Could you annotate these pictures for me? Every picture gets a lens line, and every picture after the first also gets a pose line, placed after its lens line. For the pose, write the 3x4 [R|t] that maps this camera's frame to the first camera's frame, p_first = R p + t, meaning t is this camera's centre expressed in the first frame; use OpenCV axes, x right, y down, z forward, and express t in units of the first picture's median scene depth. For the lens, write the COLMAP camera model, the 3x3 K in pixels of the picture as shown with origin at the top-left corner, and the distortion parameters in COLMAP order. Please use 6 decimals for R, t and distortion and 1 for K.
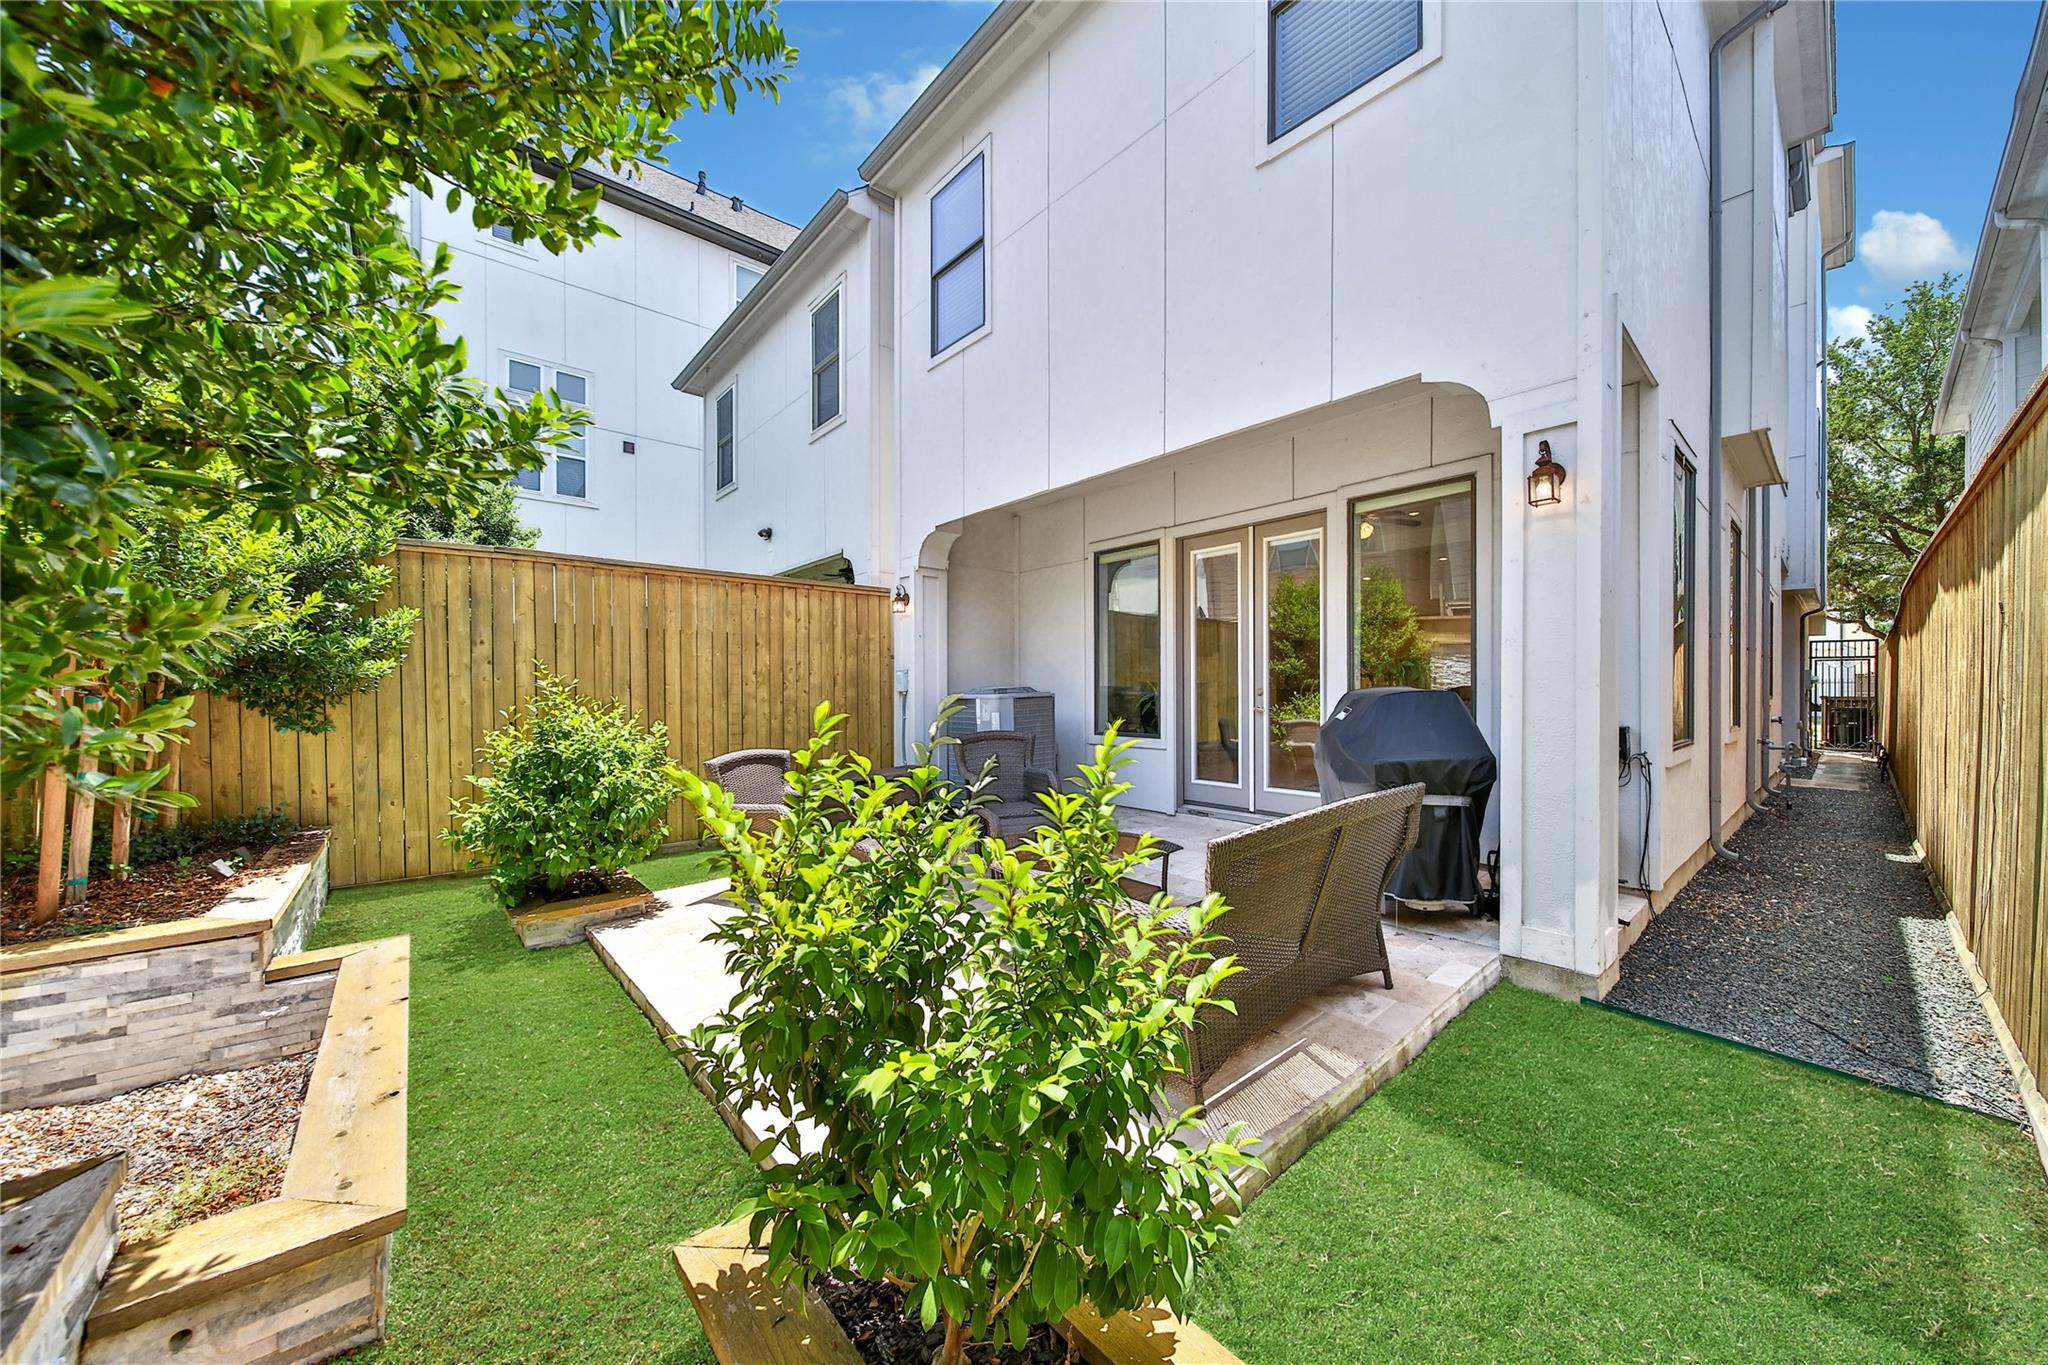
lens RADIAL K [[707.0, 0, 1001.3], [0, 707.0, 693.5], [0, 0, 1]] dist [-0.000161, -0.000009]
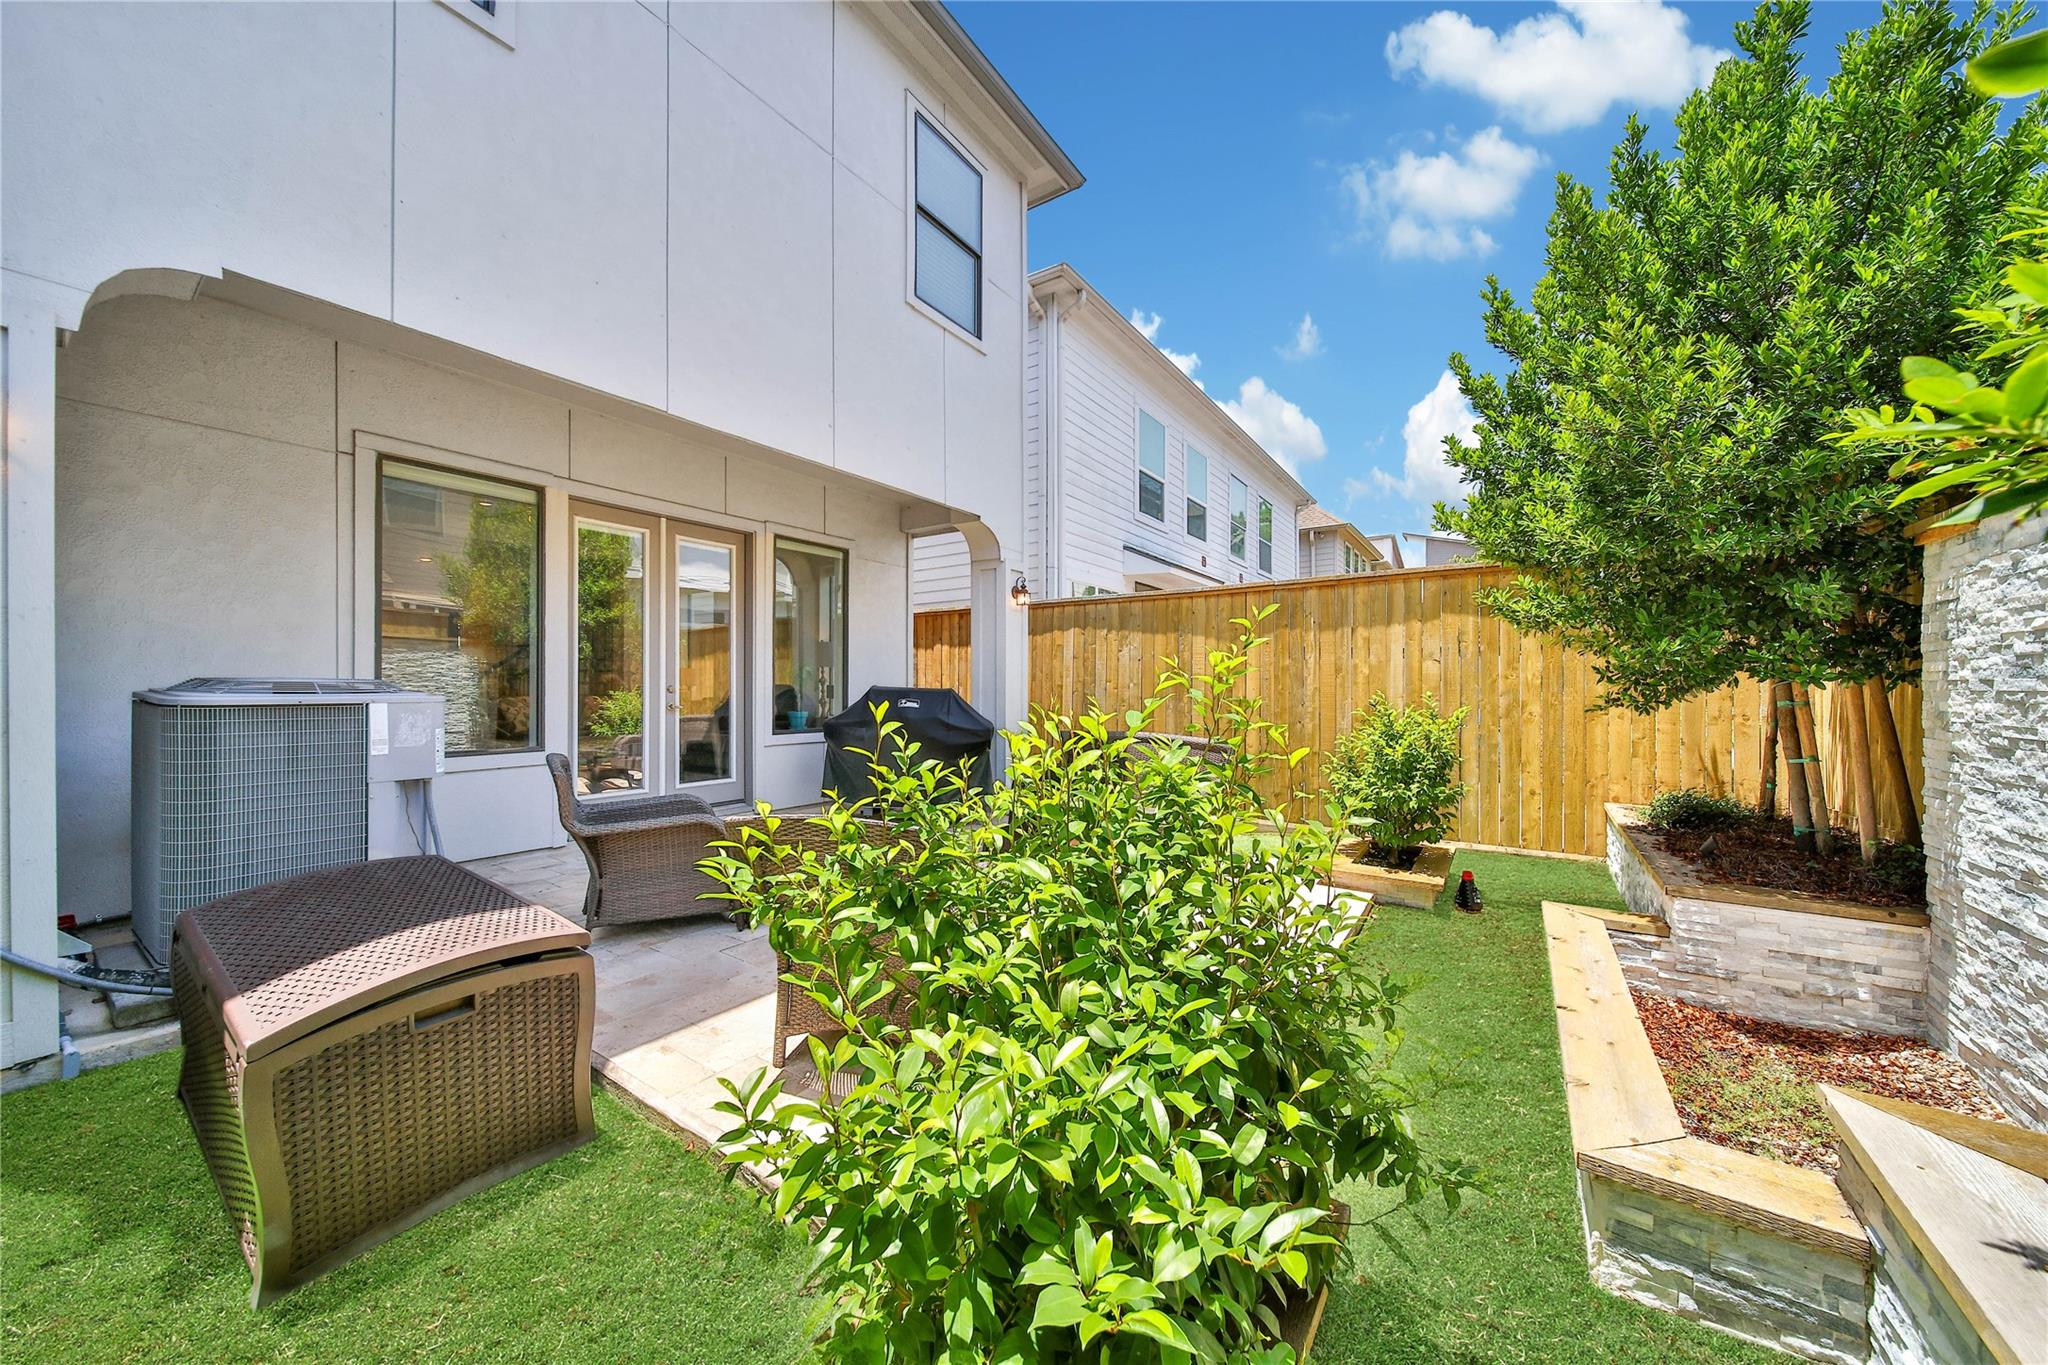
lens RADIAL K [[707.0, 0, 1001.3], [0, 707.0, 693.5], [0, 0, 1]] dist [-0.000161, -0.000009]
pose [[-0.249472, -0.000598, 0.968382, -0.865746], [0.002620, 0.999996, 0.001292, -0.002546], [-0.968378, 0.002860, -0.249470, 1.021994]]
